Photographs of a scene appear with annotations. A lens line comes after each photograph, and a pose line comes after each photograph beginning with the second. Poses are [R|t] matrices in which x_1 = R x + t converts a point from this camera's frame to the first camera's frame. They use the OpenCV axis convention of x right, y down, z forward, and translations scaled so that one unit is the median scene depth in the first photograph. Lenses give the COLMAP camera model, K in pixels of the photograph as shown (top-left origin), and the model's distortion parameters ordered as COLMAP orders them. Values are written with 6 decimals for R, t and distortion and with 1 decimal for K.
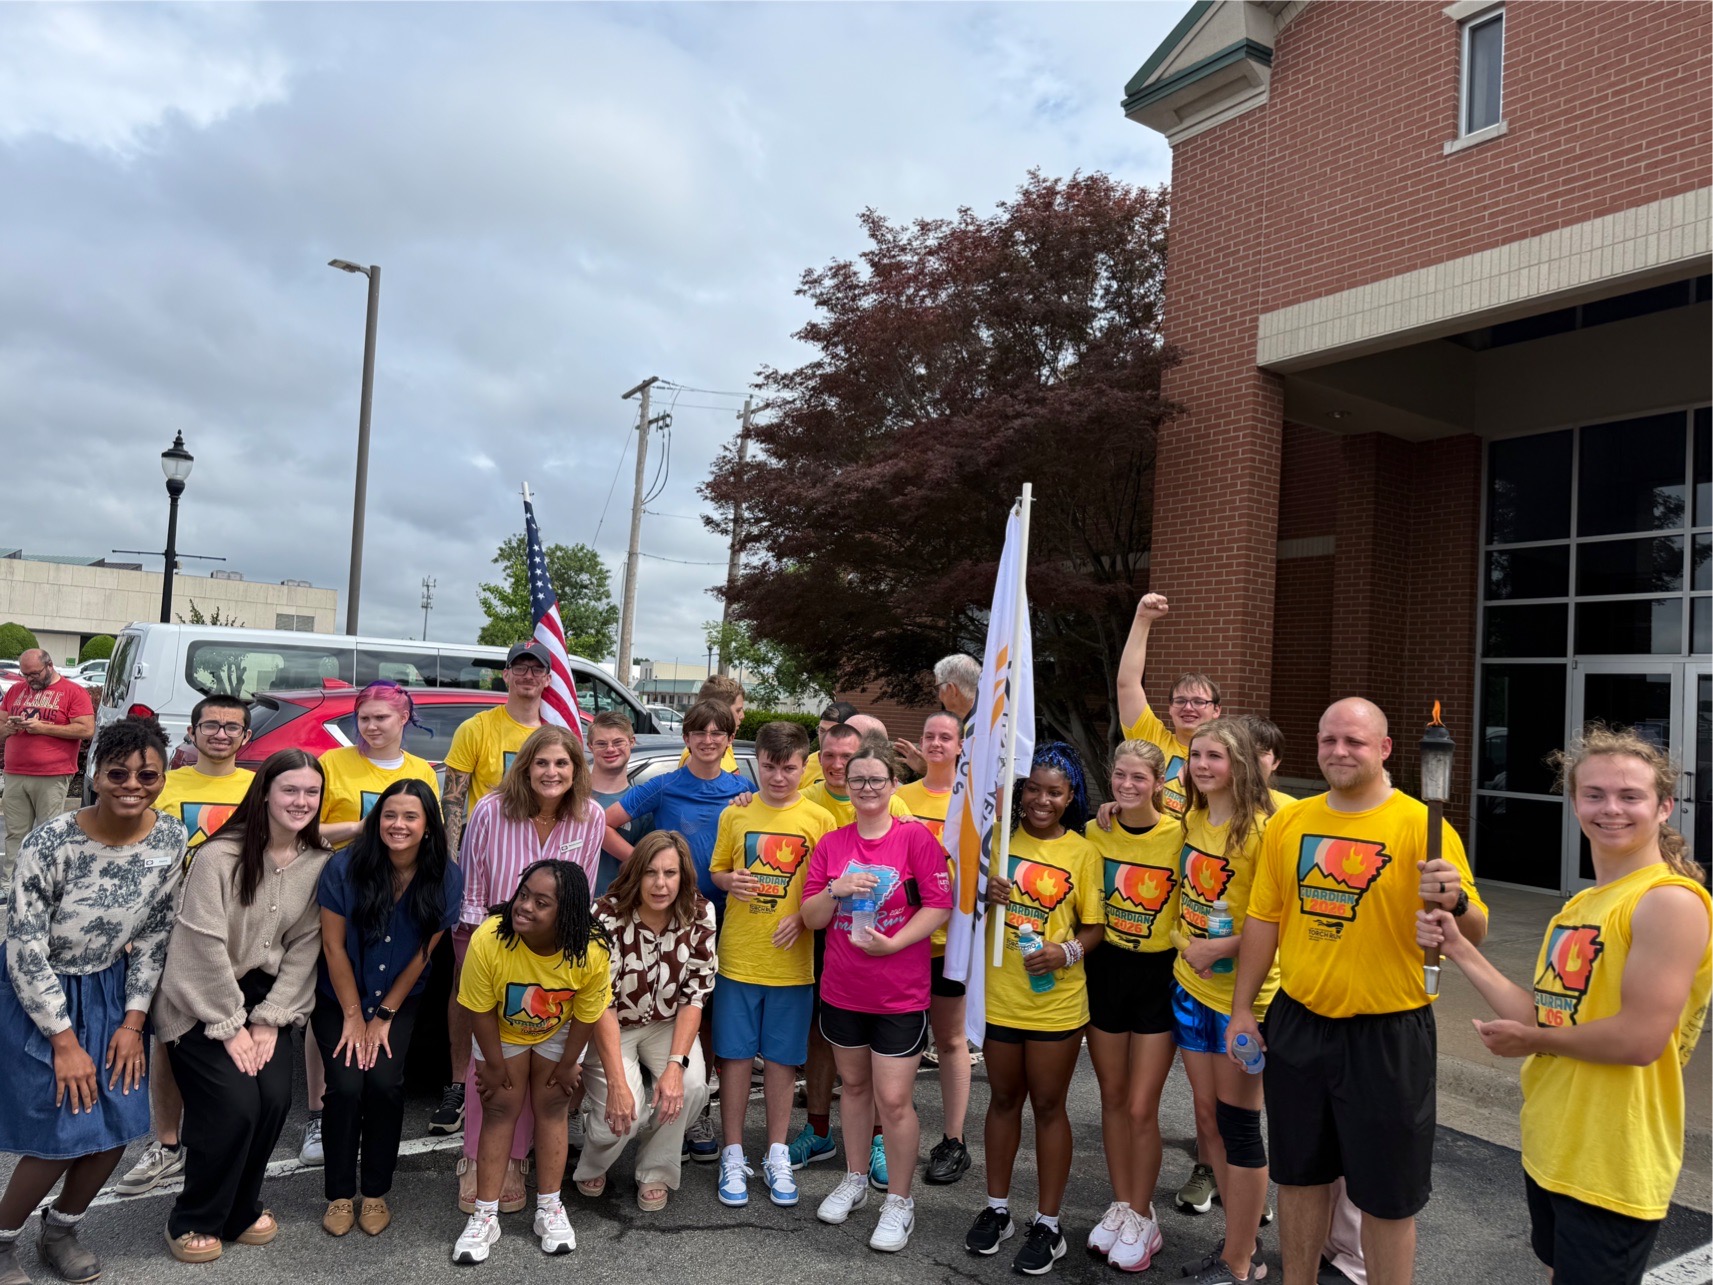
lens RADIAL K [[1223.3, 0, 849.3], [0, 1223.3, 649.8], [0, 0, 1]] dist [0.031958, -0.031327]
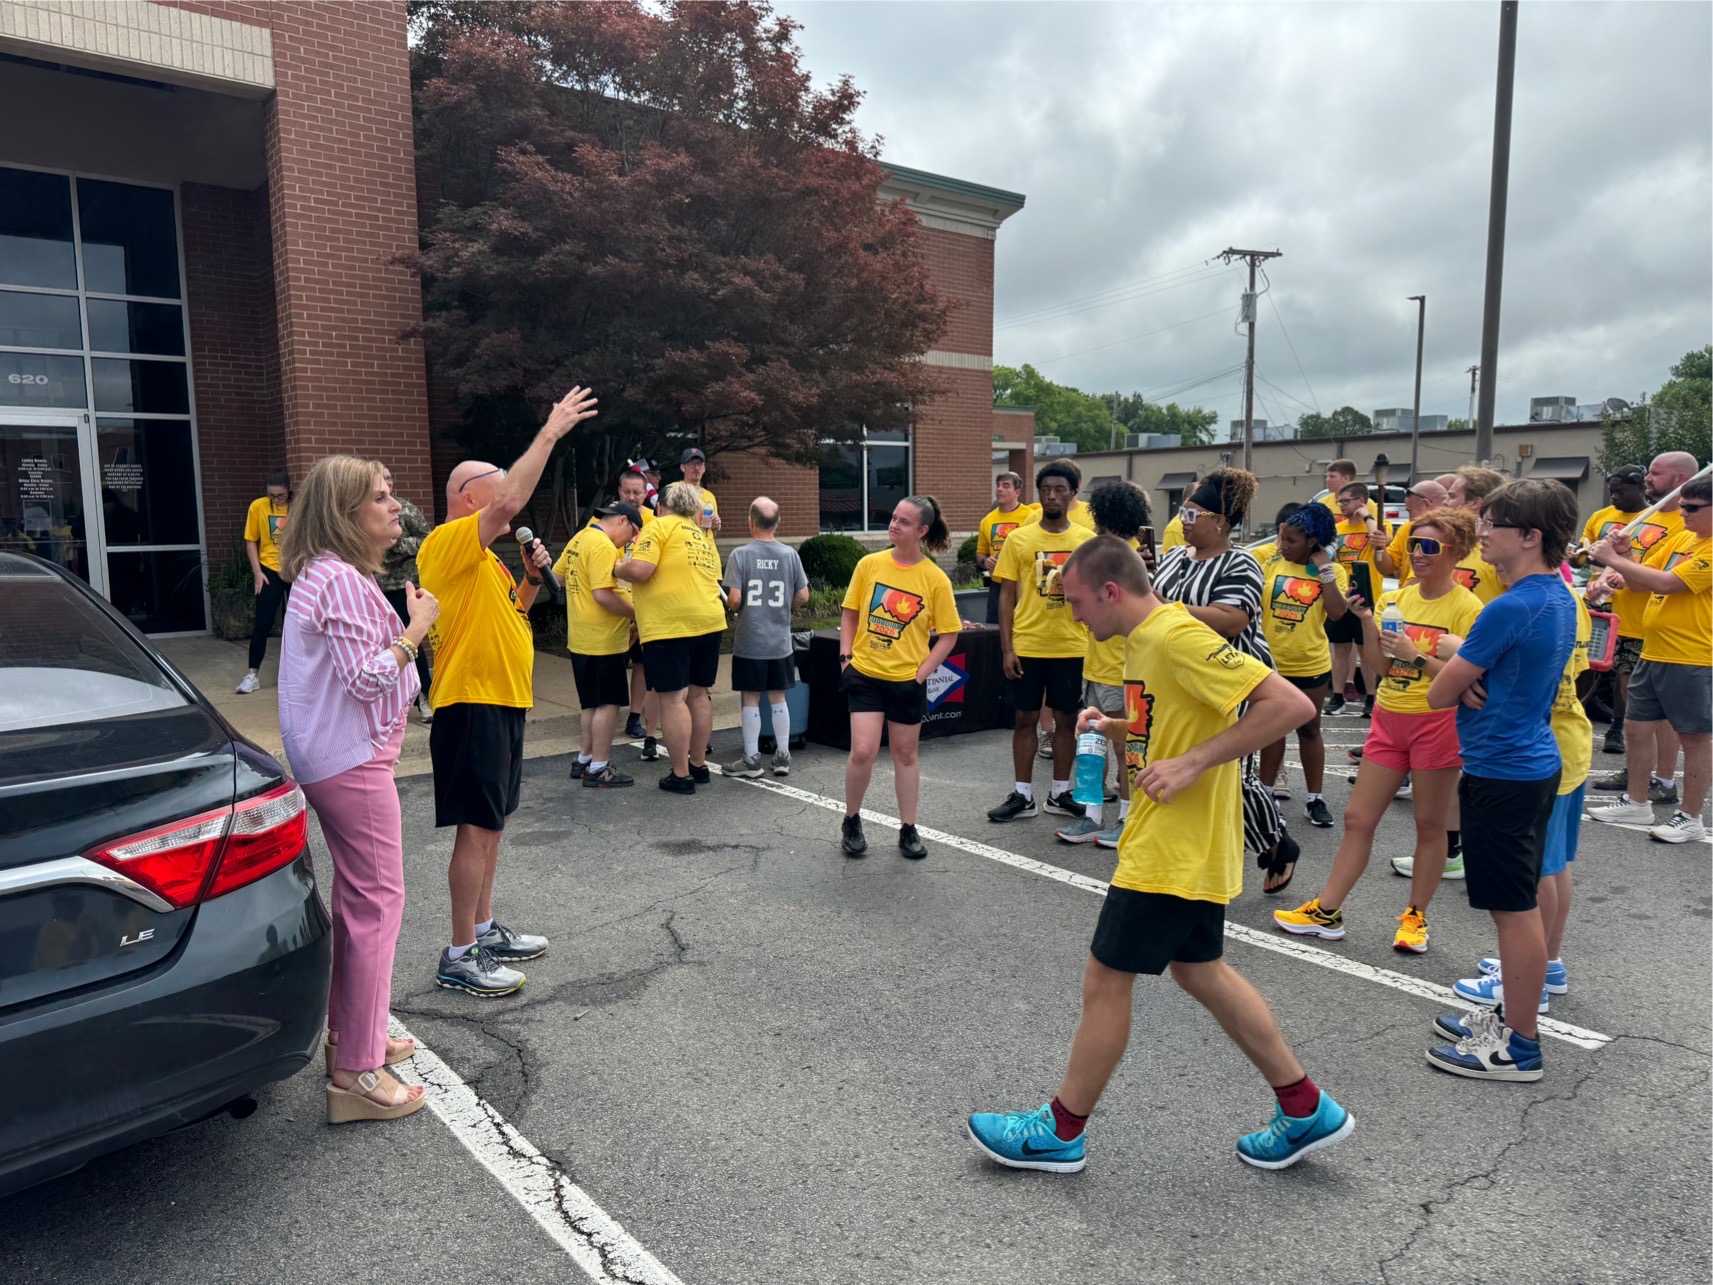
lens RADIAL K [[1214.9, 0, 861.1], [0, 1214.9, 648.9], [0, 0, 1]] dist [0.033517, -0.037808]
pose [[-0.139645, -0.167917, 0.975860, -0.480398], [-0.043884, 0.985598, 0.163313, 0.004851], [-0.989229, -0.020019, -0.145003, 0.399516]]
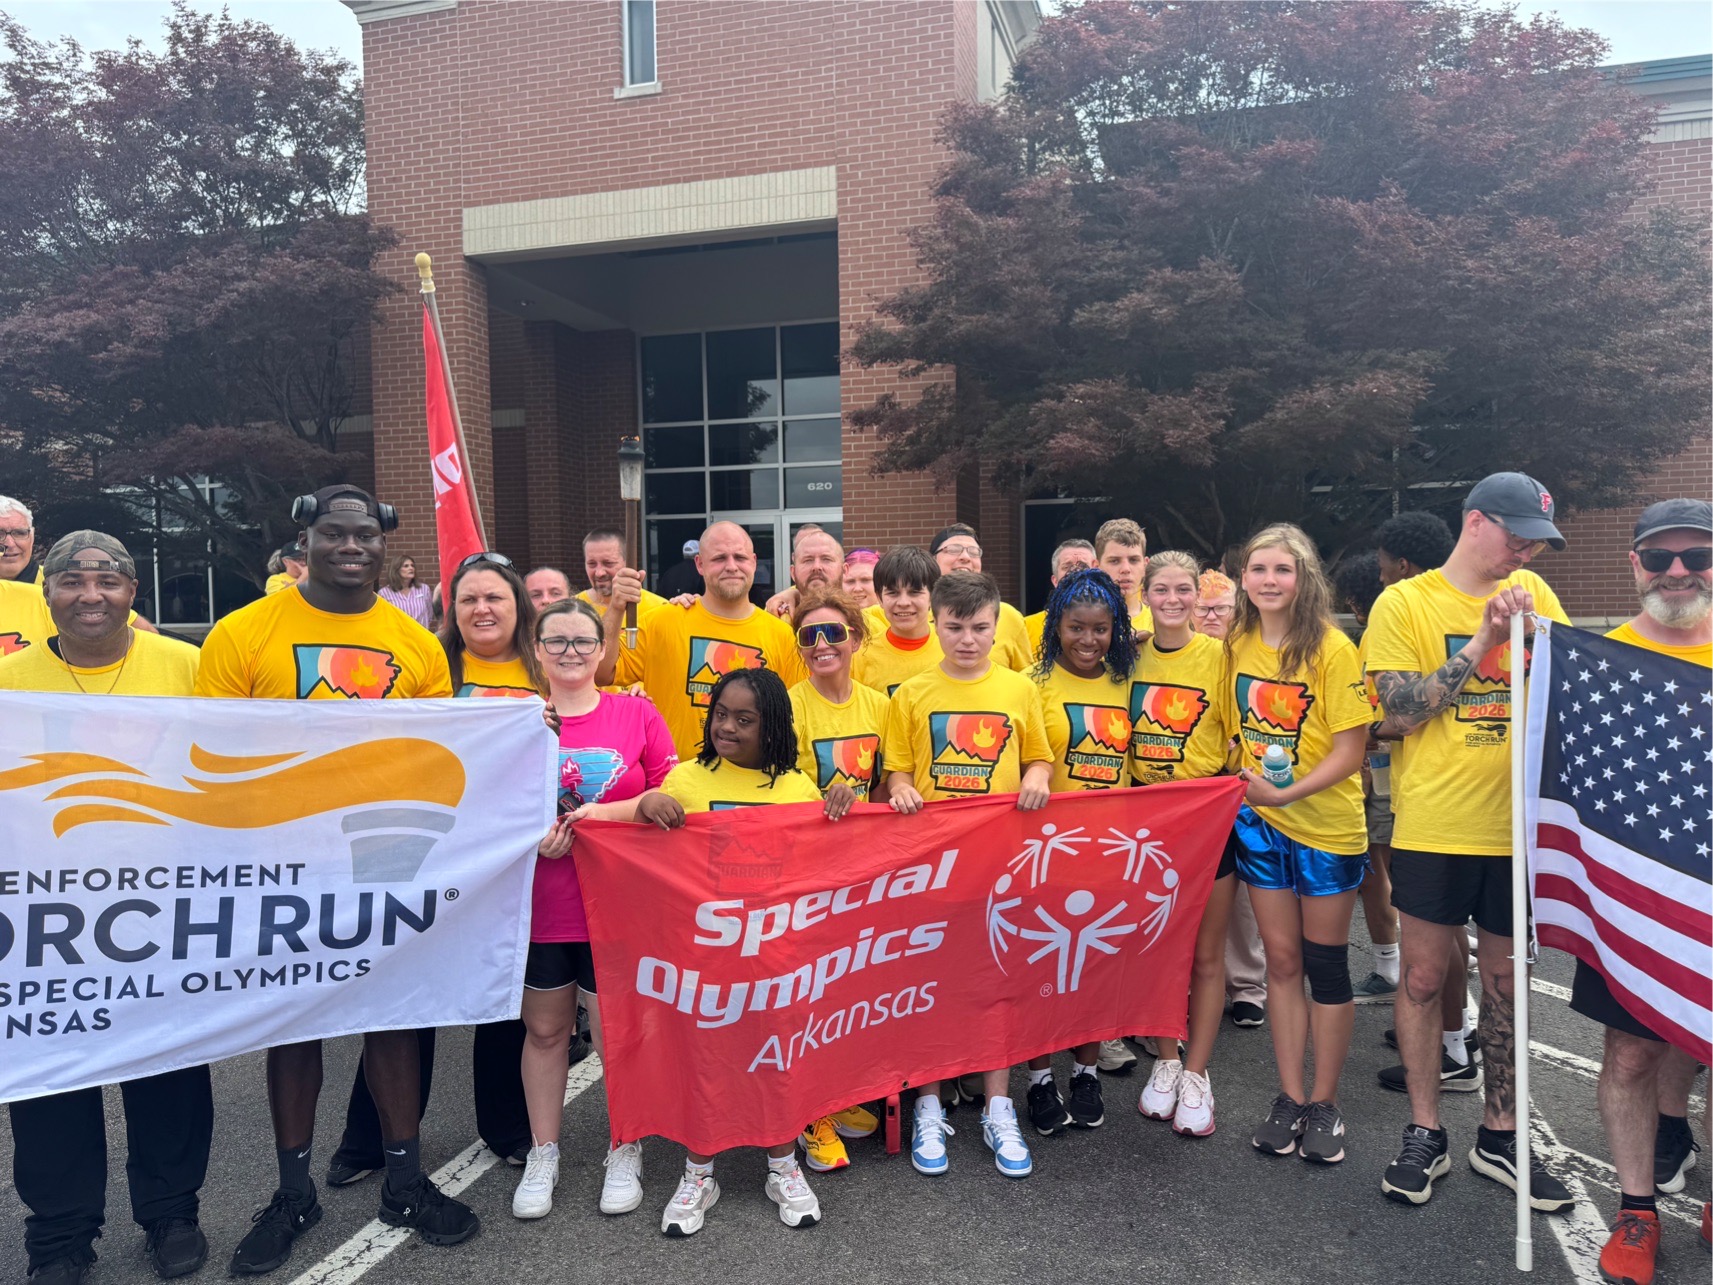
lens RADIAL K [[1214.9, 0, 872.4], [0, 1214.9, 642.7], [0, 0, 1]] dist [0.033517, -0.037808]
pose [[0.761334, -0.090988, 0.641944, -0.129071], [0.023740, 0.993352, 0.112641, 0.002264], [-0.647925, -0.070518, 0.758433, -0.103970]]
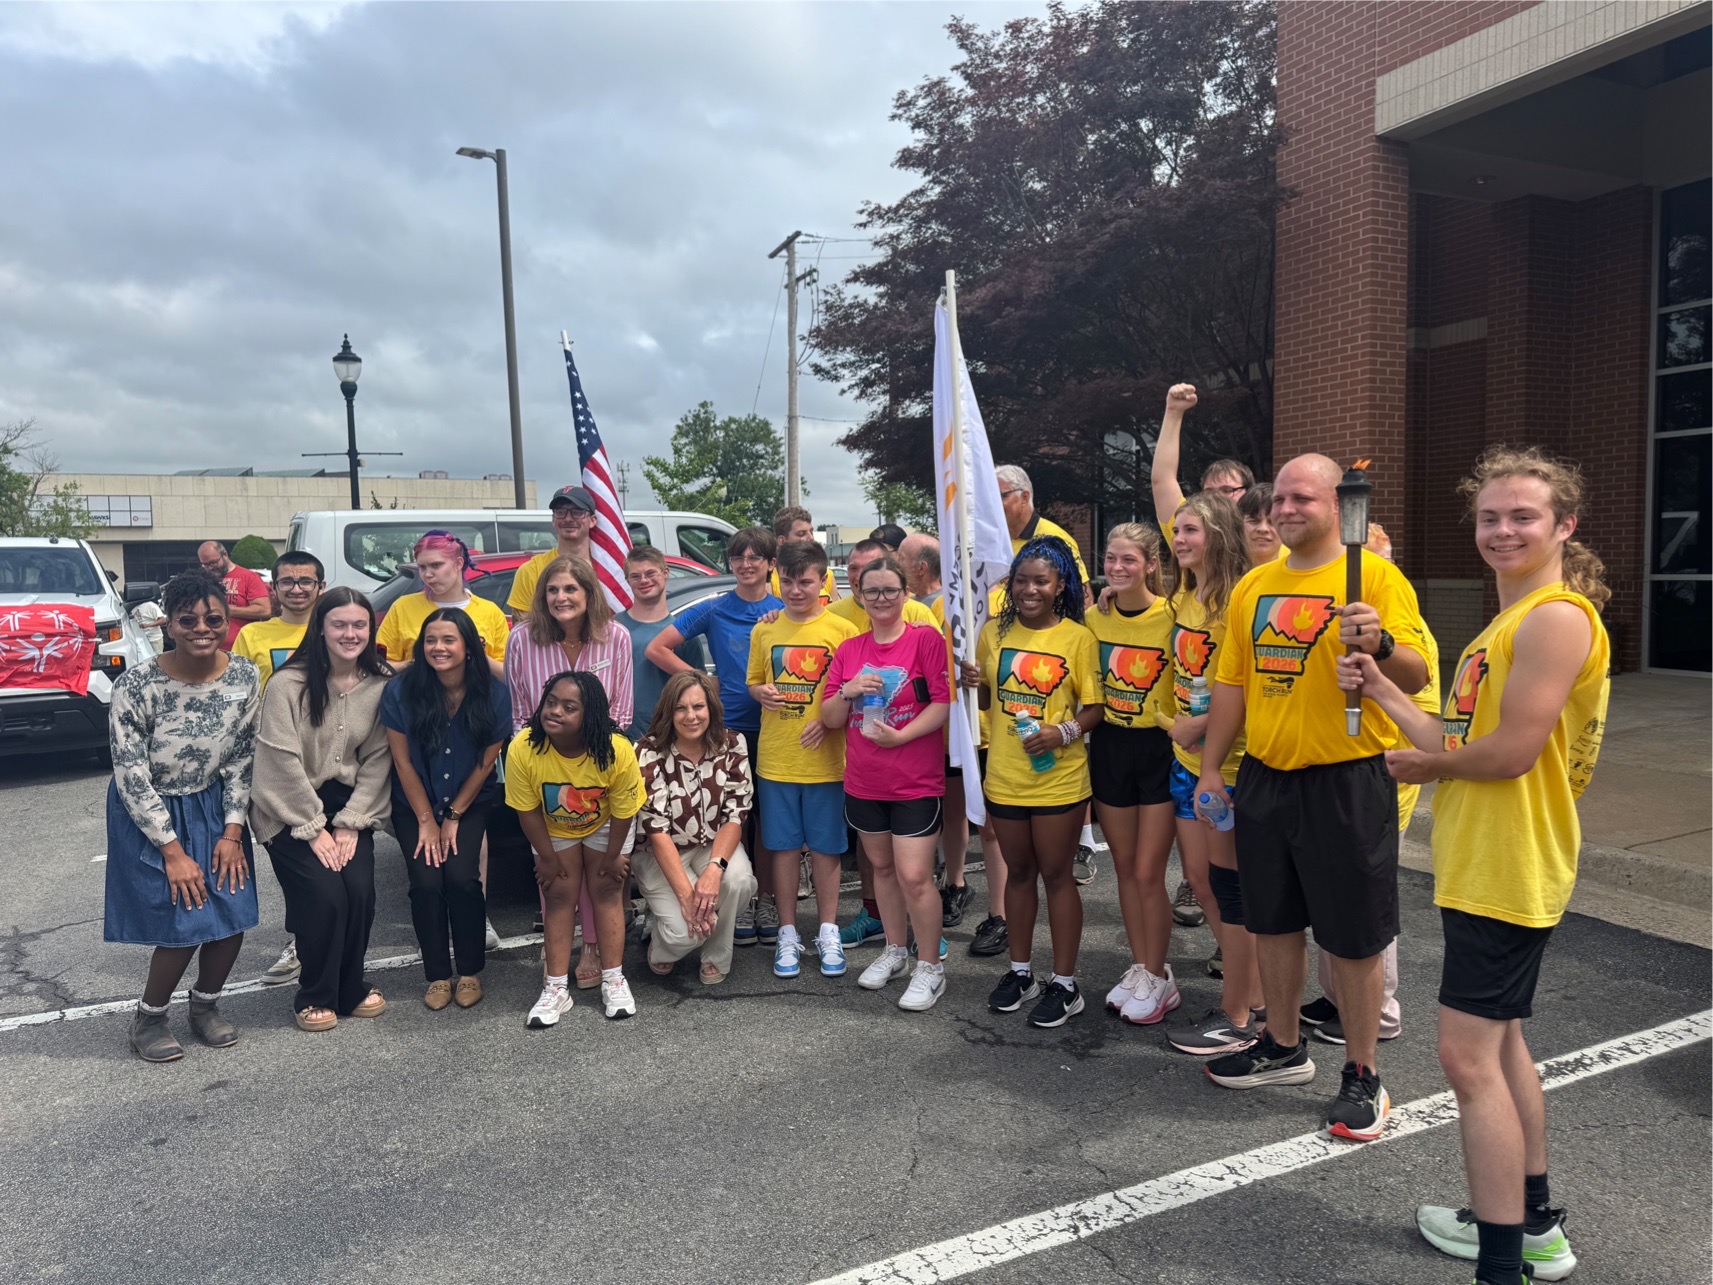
lens RADIAL K [[1214.9, 0, 867.2], [0, 1214.9, 654.3], [0, 0, 1]] dist [0.033517, -0.037808]
pose [[0.987320, -0.067015, -0.143902, 0.059566], [0.084206, 0.989566, 0.116908, 0.016640], [0.134566, -0.127543, 0.982662, -0.008908]]
